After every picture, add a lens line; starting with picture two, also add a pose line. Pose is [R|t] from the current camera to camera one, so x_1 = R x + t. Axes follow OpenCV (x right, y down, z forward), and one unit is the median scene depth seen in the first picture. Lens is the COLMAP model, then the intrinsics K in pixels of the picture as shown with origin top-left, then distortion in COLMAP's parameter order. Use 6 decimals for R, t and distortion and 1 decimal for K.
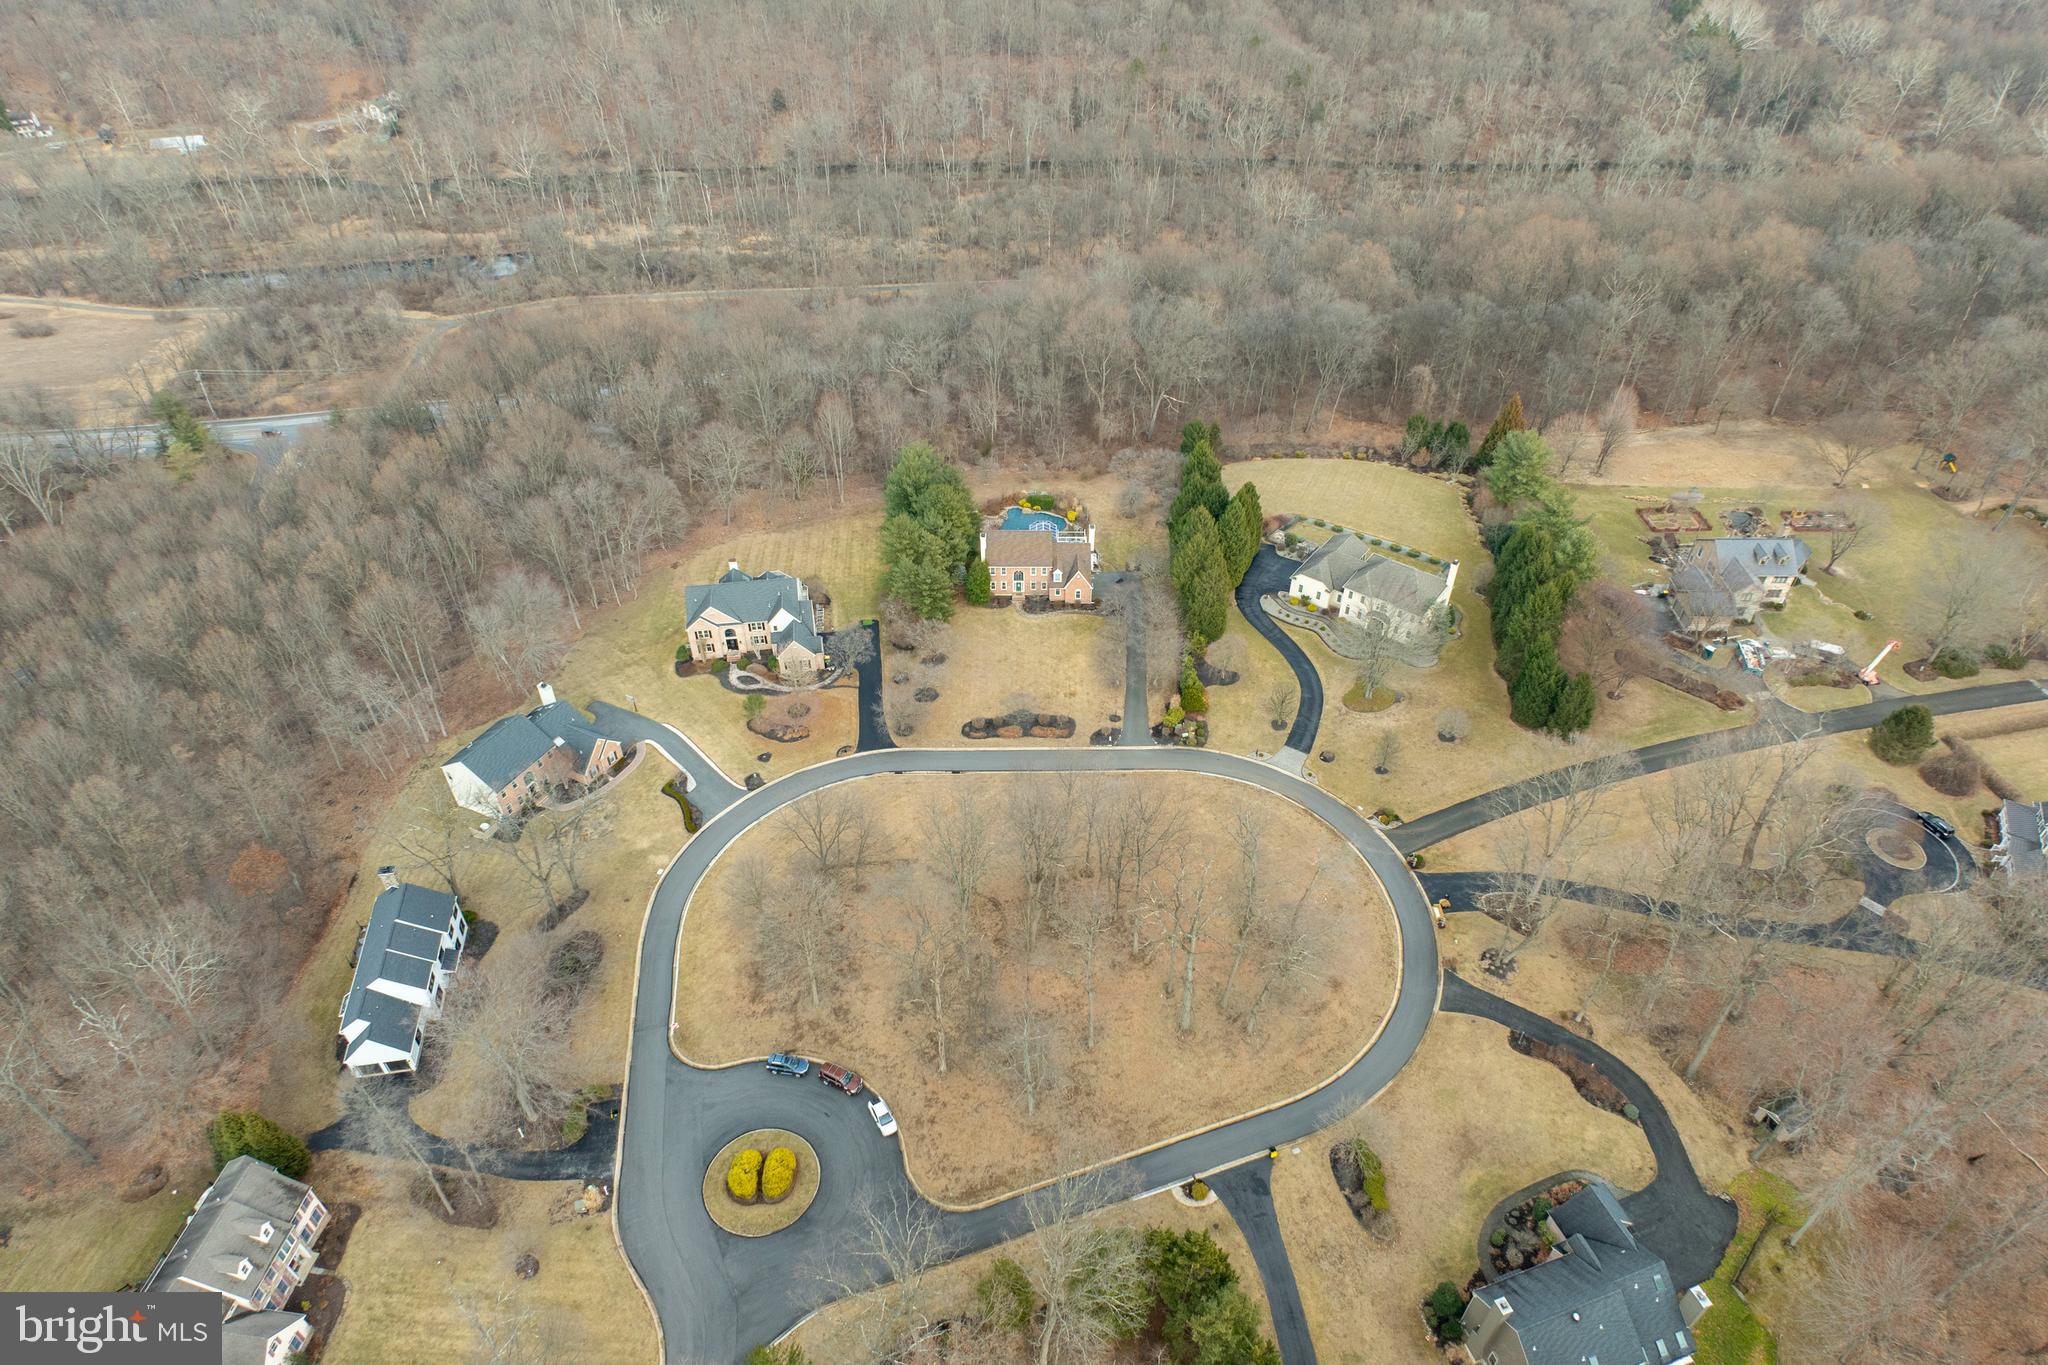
lens RADIAL K [[1365.1, 0, 1026.9], [0, 1365.1, 739.6], [0, 0, 1]] dist [0.019368, -0.038654]
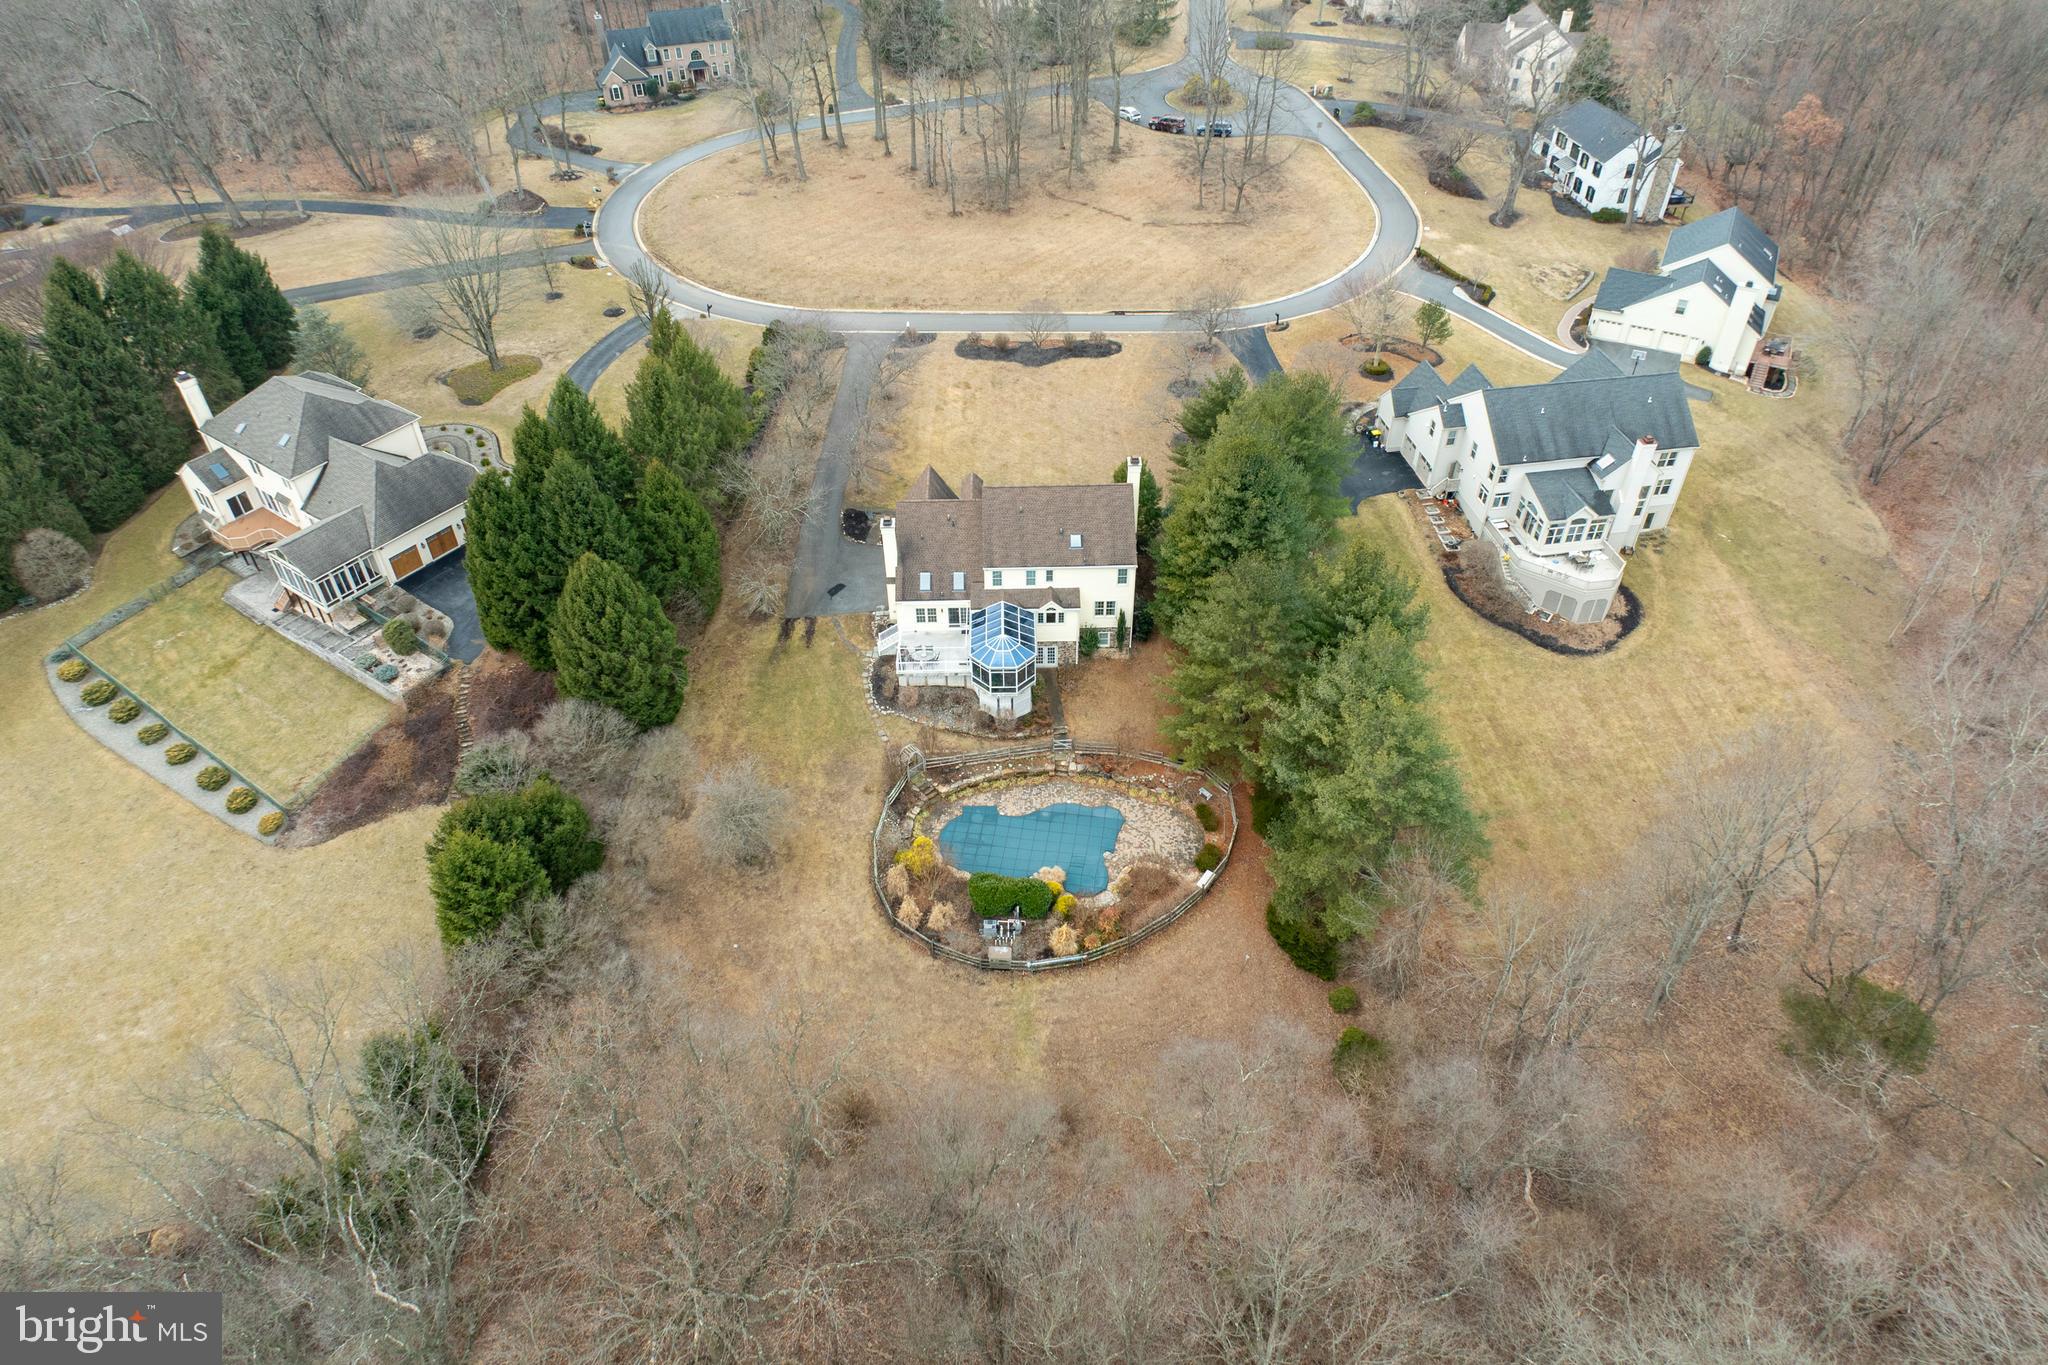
lens RADIAL K [[1313.3, 0, 1028.0], [0, 1313.3, 656.4], [0, 0, 1]] dist [0.003959, -0.017770]
pose [[-0.999708, 0.017860, -0.016249, 0.010059], [-0.013399, 0.149492, 0.988672, -0.499033], [0.020087, 0.988602, -0.149209, 0.991329]]
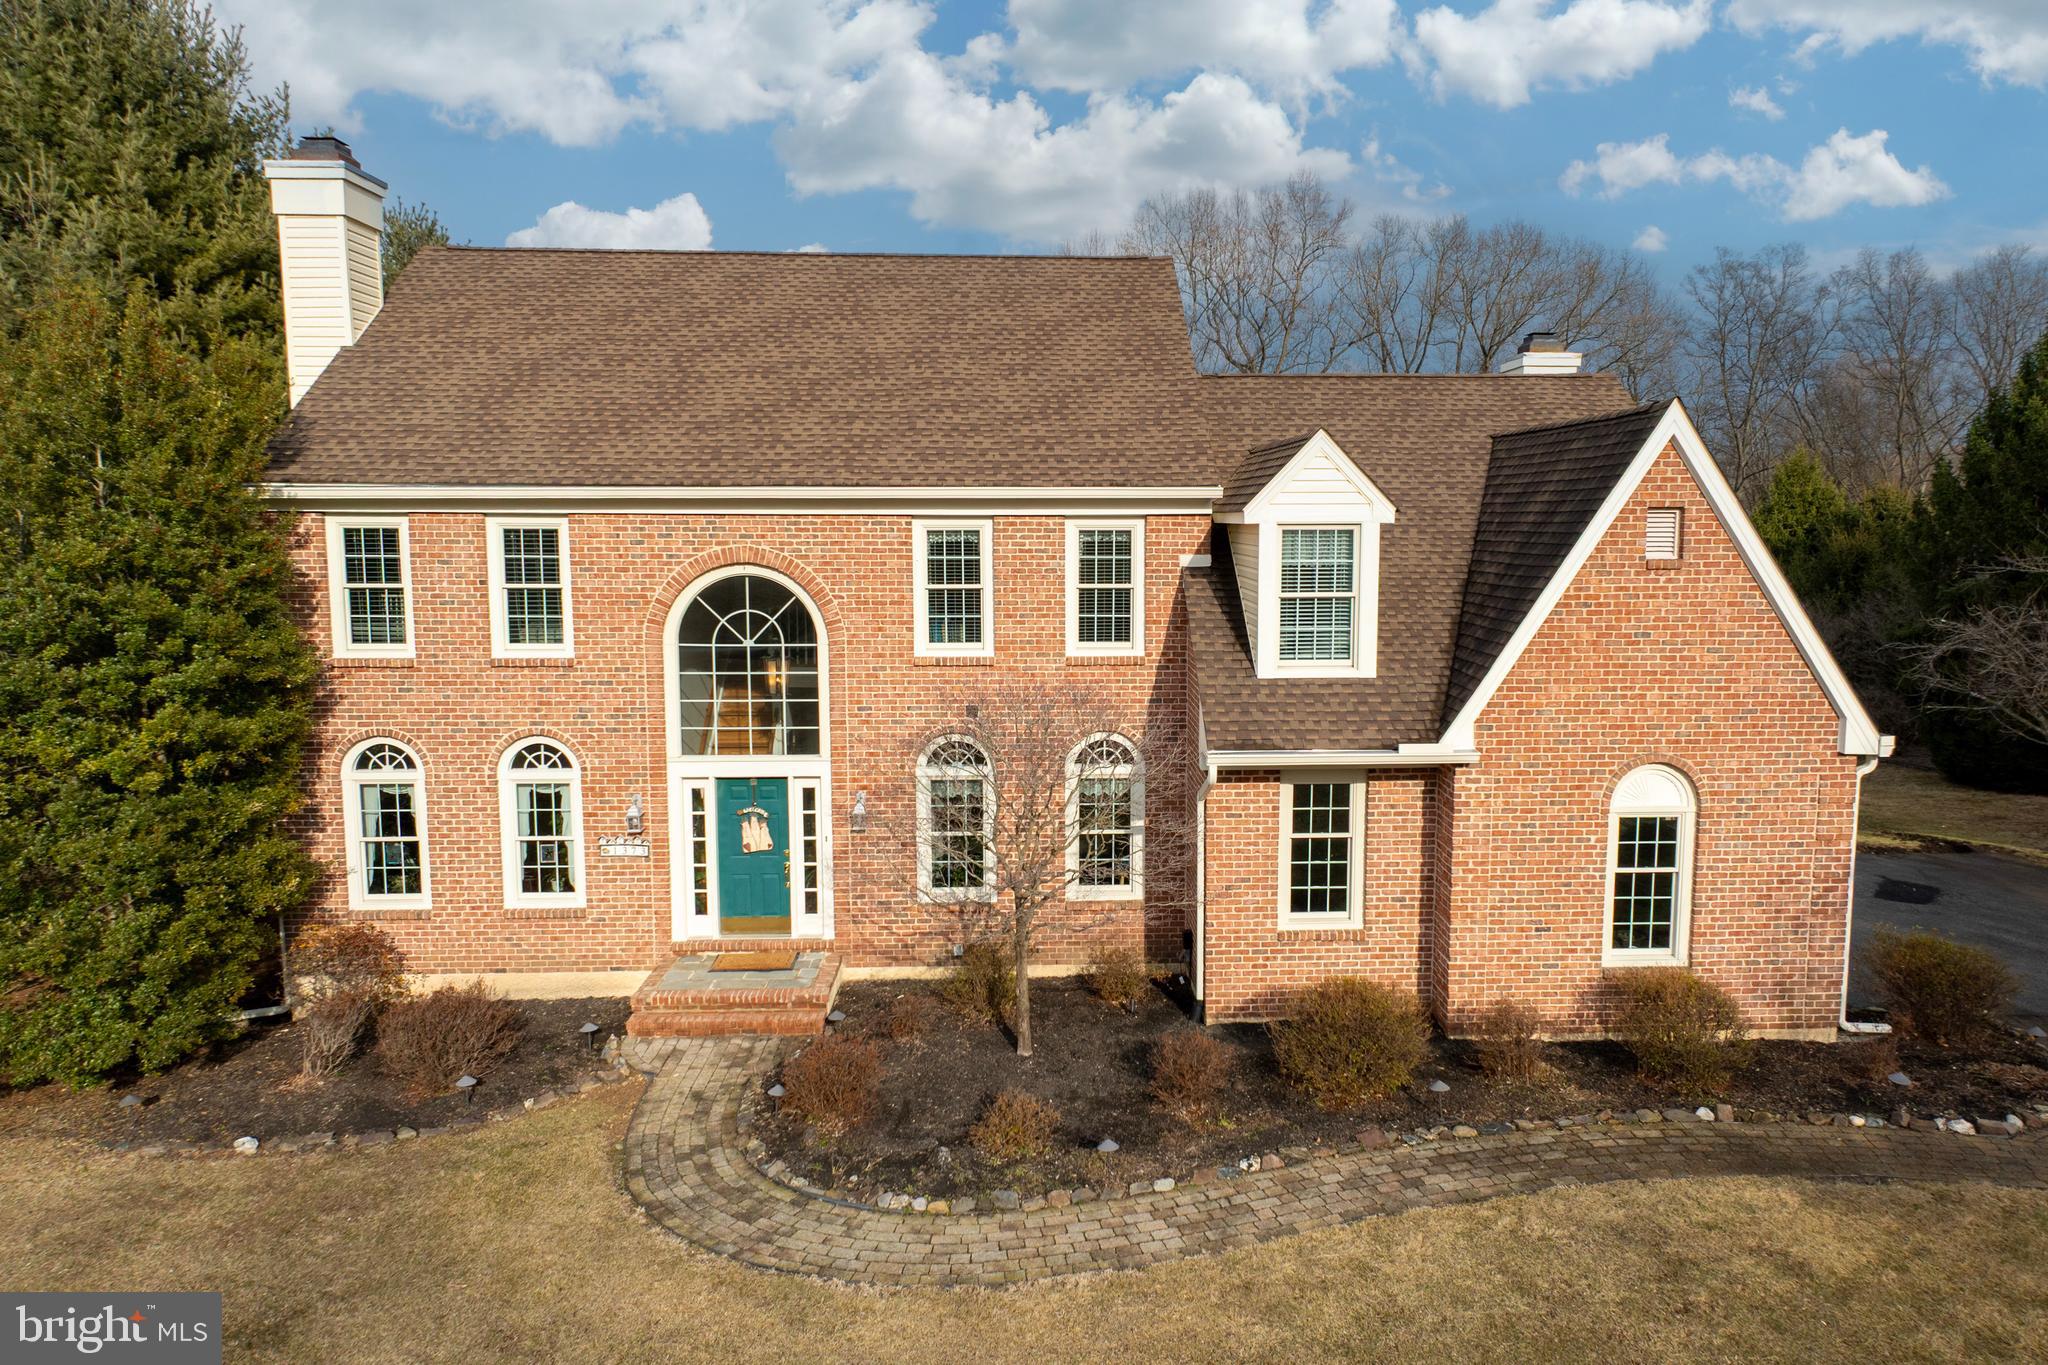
lens RADIAL K [[1382.2, 0, 1093.8], [0, 1382.2, 654.2], [0, 0, 1]] dist [0.009738, -0.022053]
pose [[0.998657, -0.004179, 0.051637, 0.007350], [0.033853, 0.807134, -0.589396, -0.068739], [-0.039215, 0.590353, 0.806192, 0.834024]]
